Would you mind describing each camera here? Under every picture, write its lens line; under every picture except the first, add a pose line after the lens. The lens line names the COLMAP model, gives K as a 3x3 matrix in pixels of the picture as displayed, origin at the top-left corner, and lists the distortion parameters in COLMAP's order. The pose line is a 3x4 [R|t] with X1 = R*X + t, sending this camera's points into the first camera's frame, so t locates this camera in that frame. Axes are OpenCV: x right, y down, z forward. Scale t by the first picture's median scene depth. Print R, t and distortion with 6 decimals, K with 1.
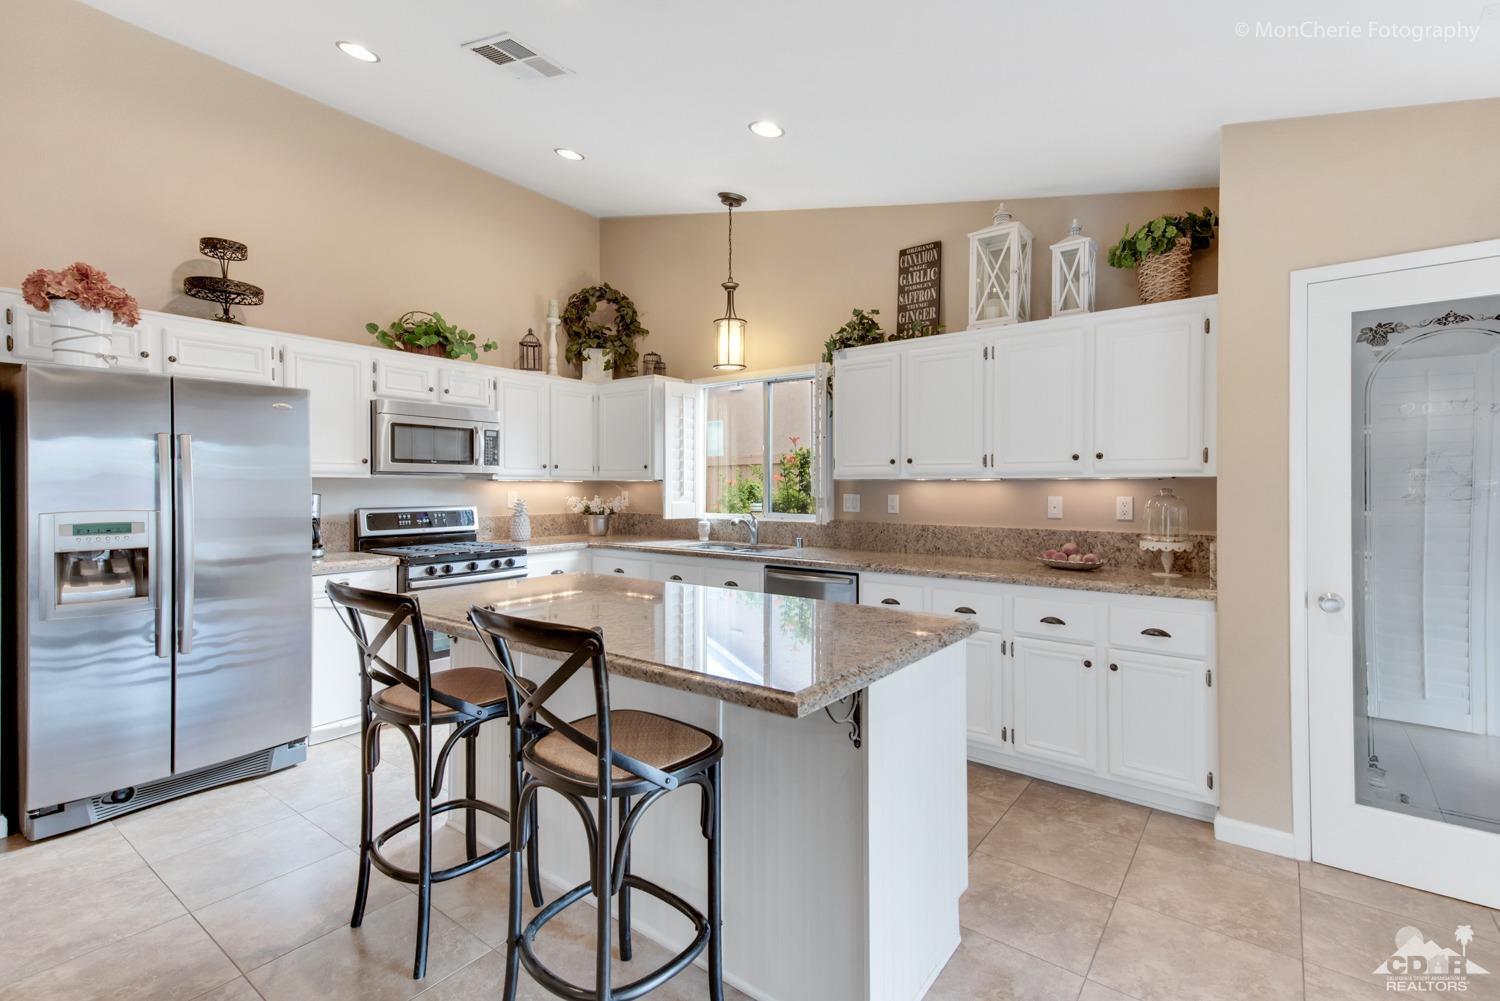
lens RADIAL K [[681.0, 0, 749.2], [0, 681.0, 494.8], [0, 0, 1]] dist [0.017523, -0.000189]
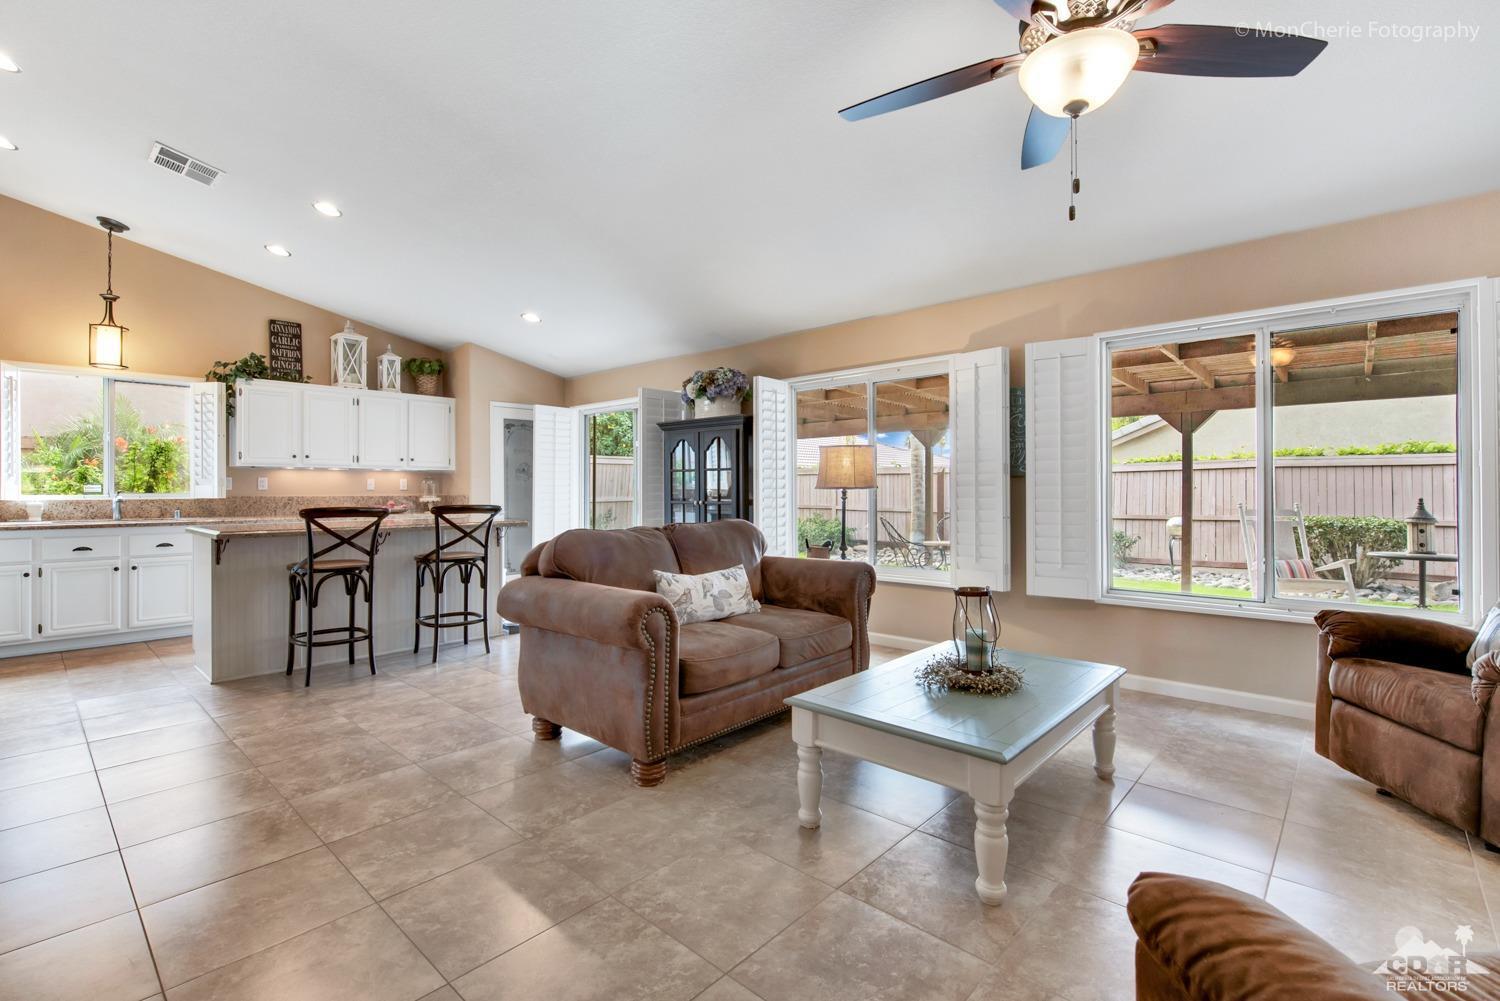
lens RADIAL K [[691.2, 0, 741.4], [0, 691.2, 487.0], [0, 0, 1]] dist [0.012790, -0.000698]
pose [[0.099963, 0.002122, 0.994989, -1.214145], [0.013245, 0.999906, -0.003463, 0.040149], [-0.994903, 0.013525, 0.099925, -0.207780]]
